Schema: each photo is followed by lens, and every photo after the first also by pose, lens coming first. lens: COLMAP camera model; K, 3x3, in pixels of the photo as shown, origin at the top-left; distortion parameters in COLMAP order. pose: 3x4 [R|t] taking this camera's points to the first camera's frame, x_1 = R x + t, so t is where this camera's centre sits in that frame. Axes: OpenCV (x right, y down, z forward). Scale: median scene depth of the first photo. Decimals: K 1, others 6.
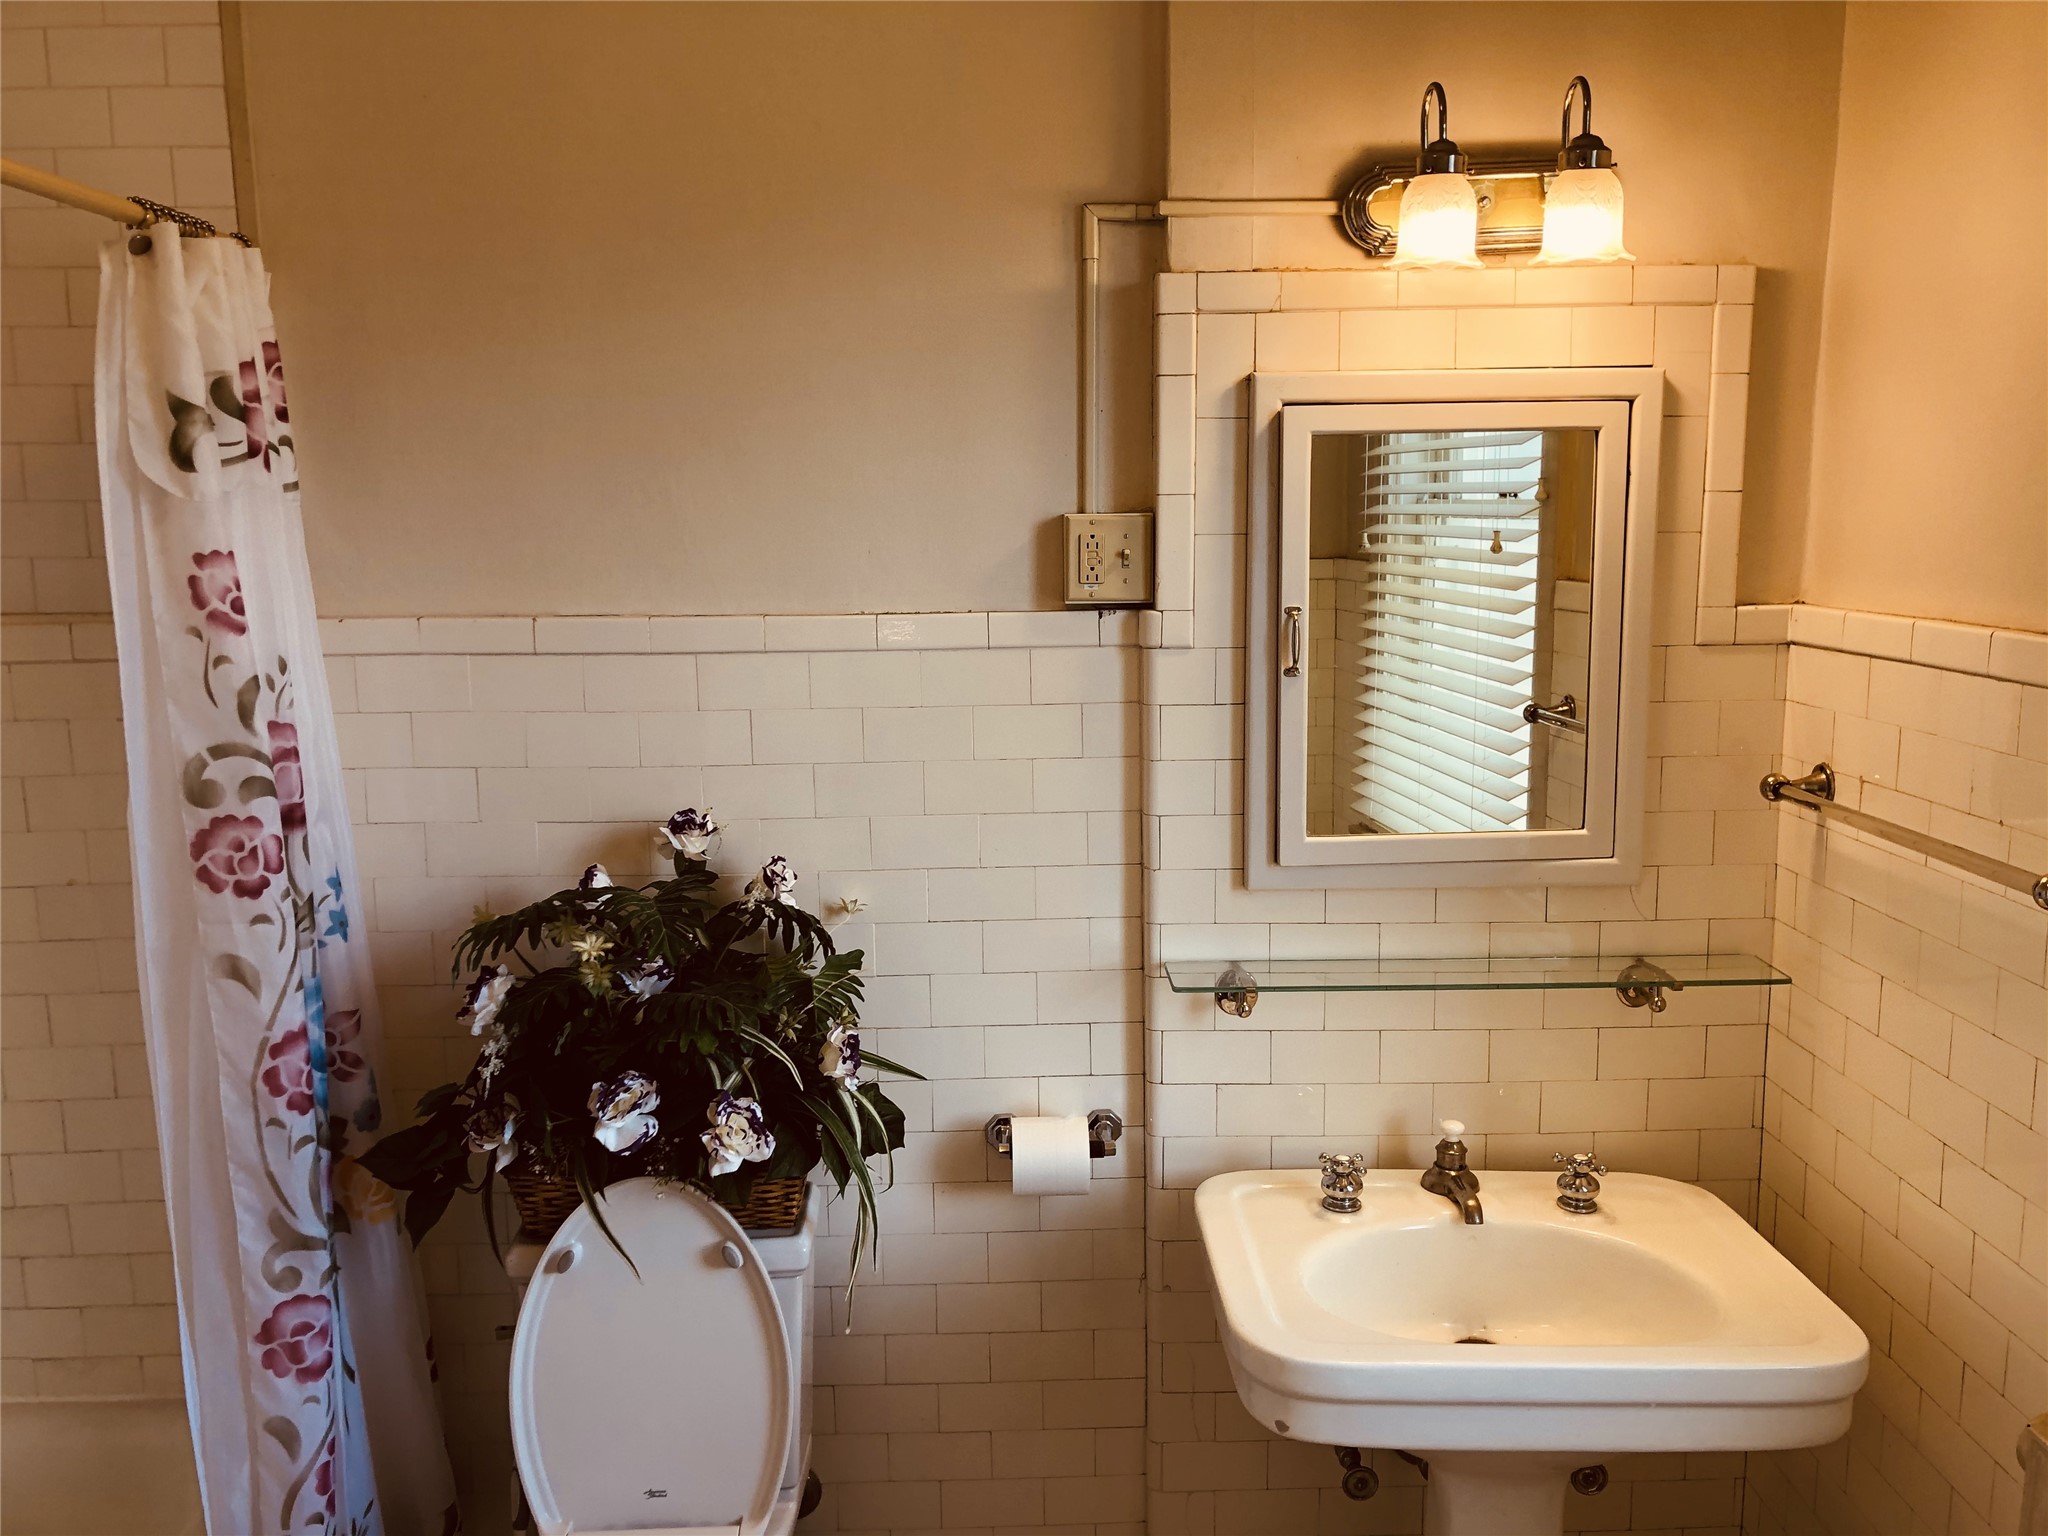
lens RADIAL K [[1673.9, 0, 1033.3], [0, 1673.9, 766.0], [0, 0, 1]] dist [0.049429, -0.055125]
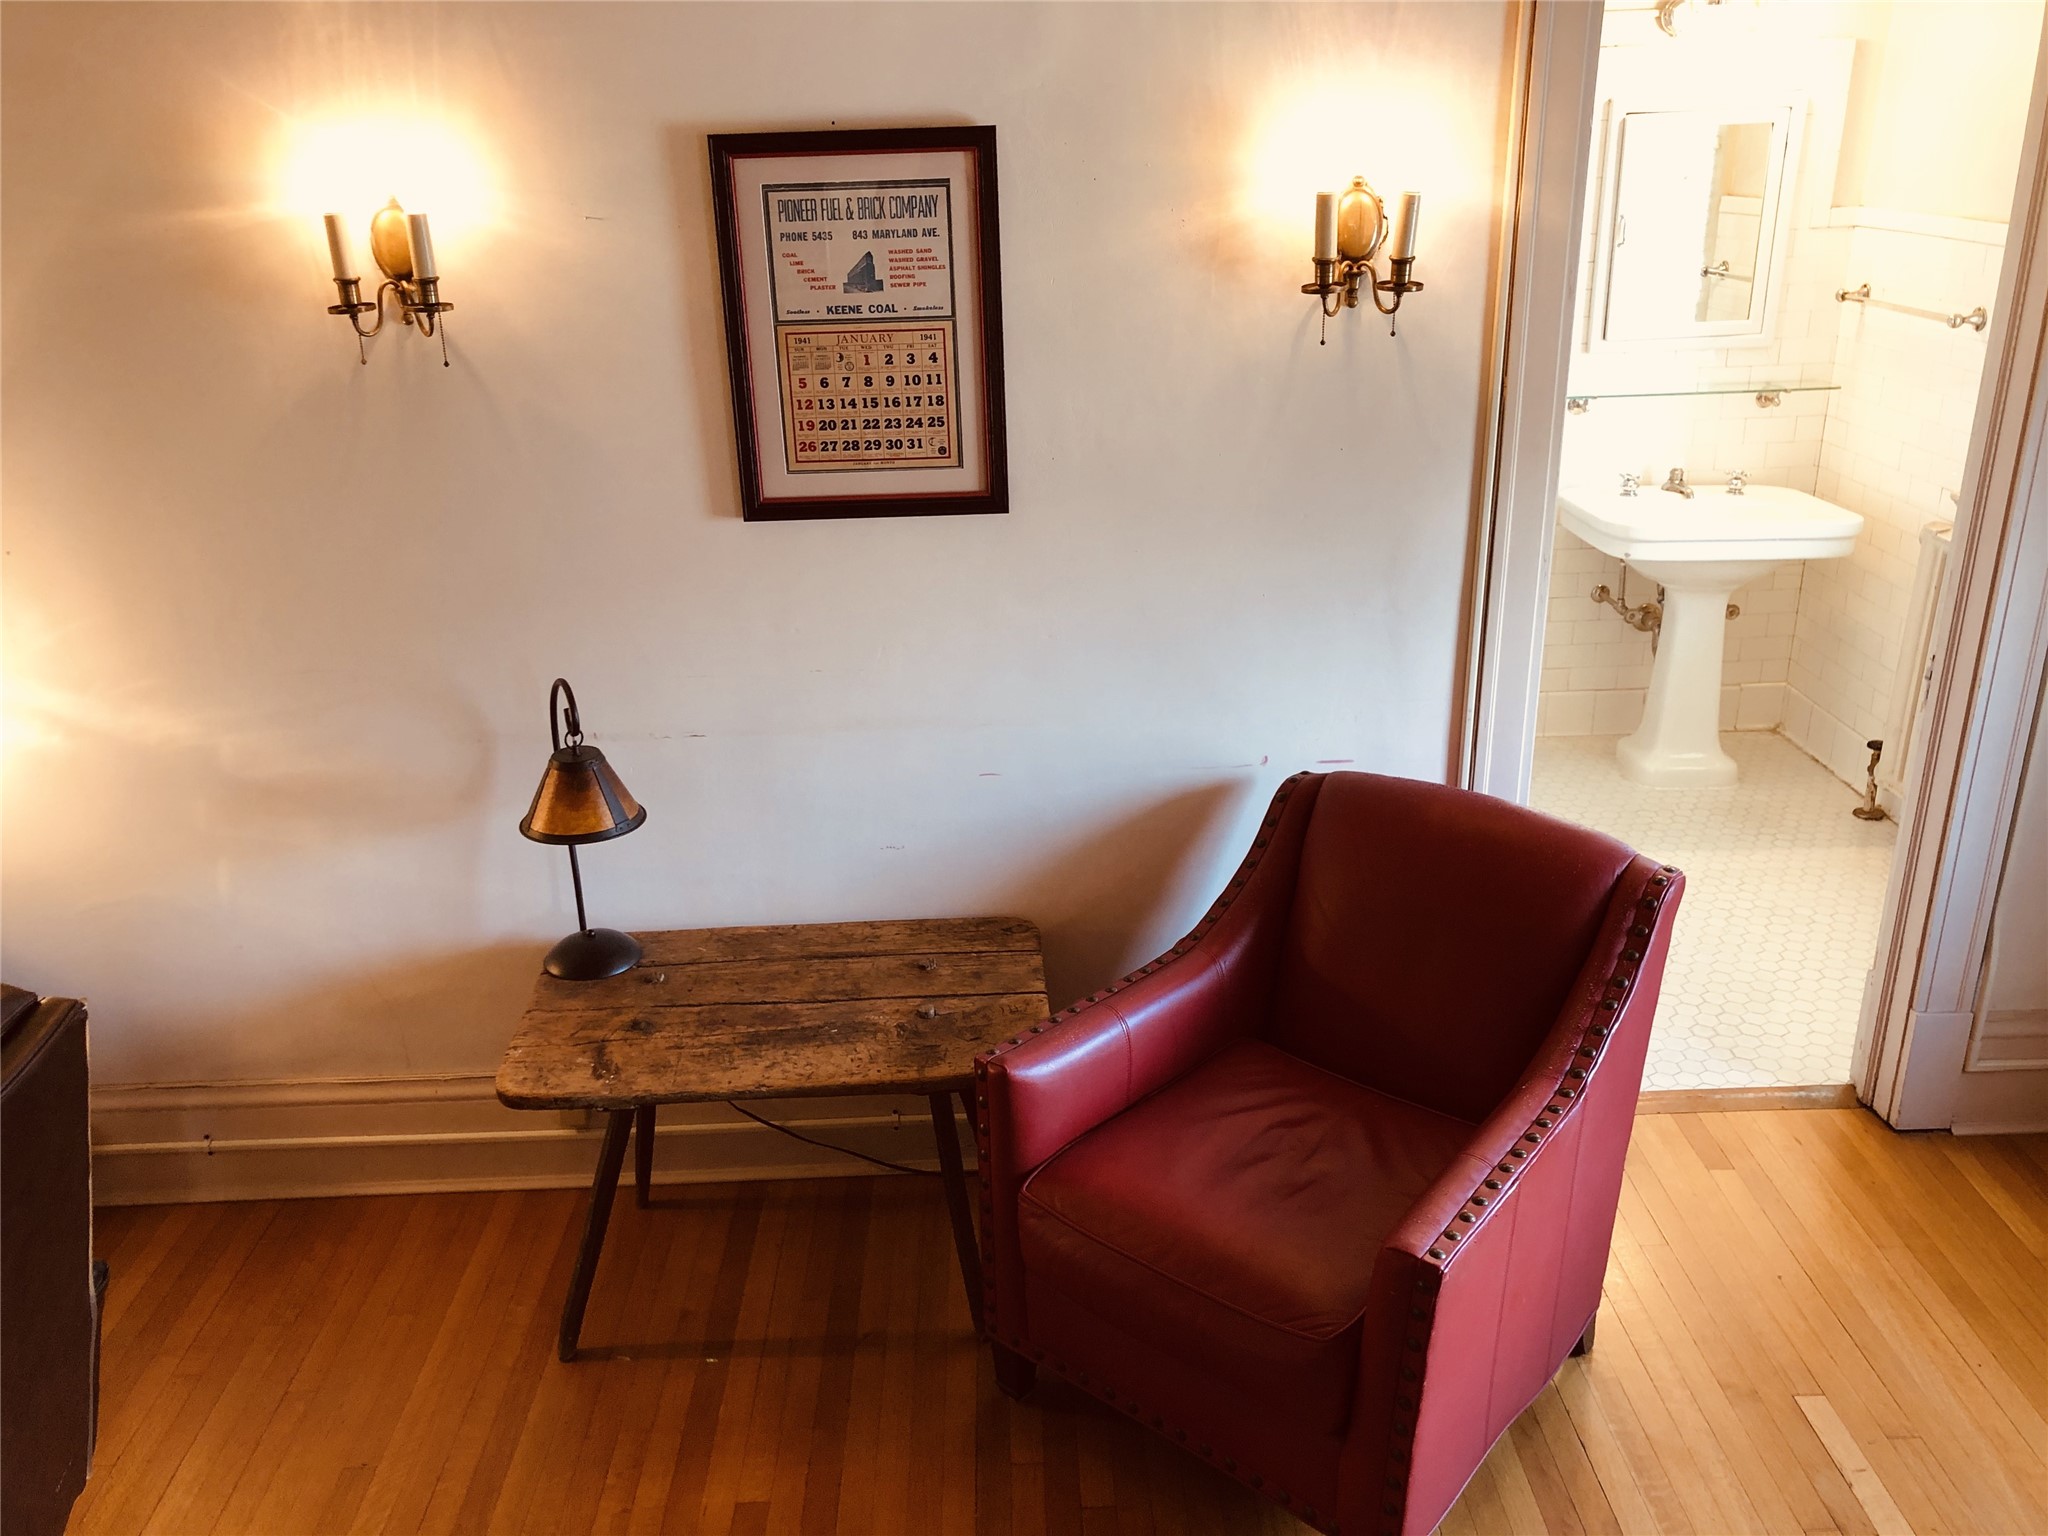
lens RADIAL K [[1673.9, 0, 1012.4], [0, 1673.9, 765.3], [0, 0, 1]] dist [0.049429, -0.055125]
pose [[0.999857, -0.015887, 0.005839, -0.647005], [0.014196, 0.974975, 0.221859, 0.101772], [-0.009218, -0.221744, 0.975061, -1.241526]]
